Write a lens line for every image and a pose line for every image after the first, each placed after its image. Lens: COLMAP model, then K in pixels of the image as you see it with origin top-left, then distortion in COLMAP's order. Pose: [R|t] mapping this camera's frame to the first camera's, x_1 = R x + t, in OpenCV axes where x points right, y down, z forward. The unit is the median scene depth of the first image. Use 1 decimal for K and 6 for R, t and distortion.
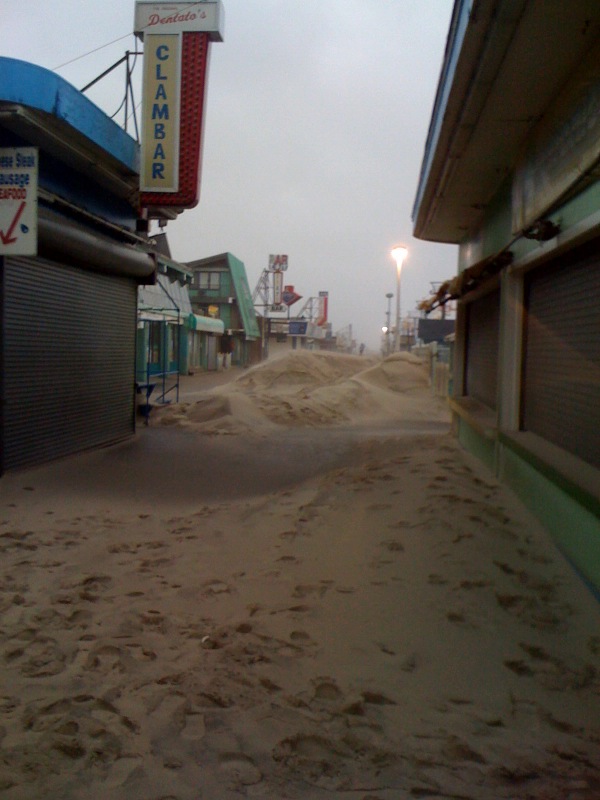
lens RADIAL K [[756.5, 0, 299.9], [0, 756.5, 399.4], [0, 0, 1]] dist [-0.018322, 0.000000]
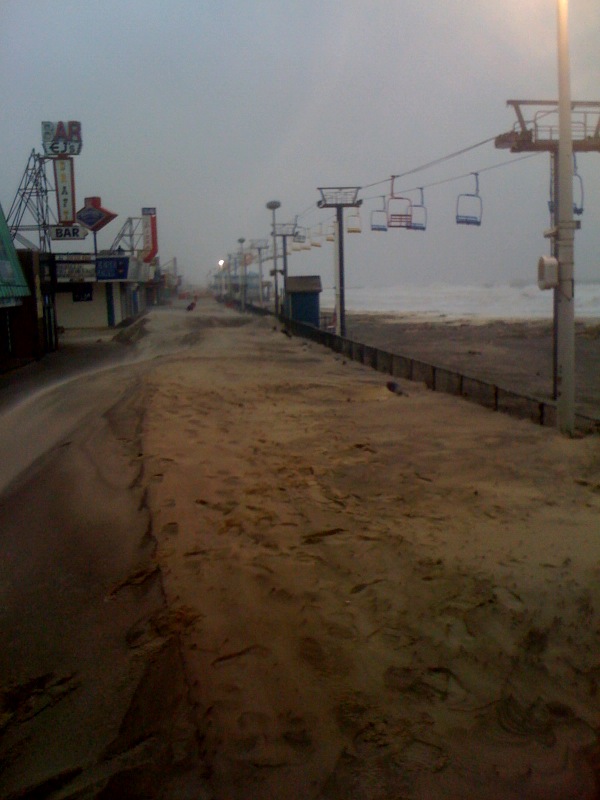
lens RADIAL K [[756.5, 0, 300.7], [0, 756.5, 400.3], [0, 0, 1]] dist [-0.018322, 0.000000]
pose [[0.970714, -0.081597, 0.225956, -0.002095], [0.060784, 0.993368, 0.097593, -0.042634], [-0.232421, -0.081000, 0.969237, 0.404725]]
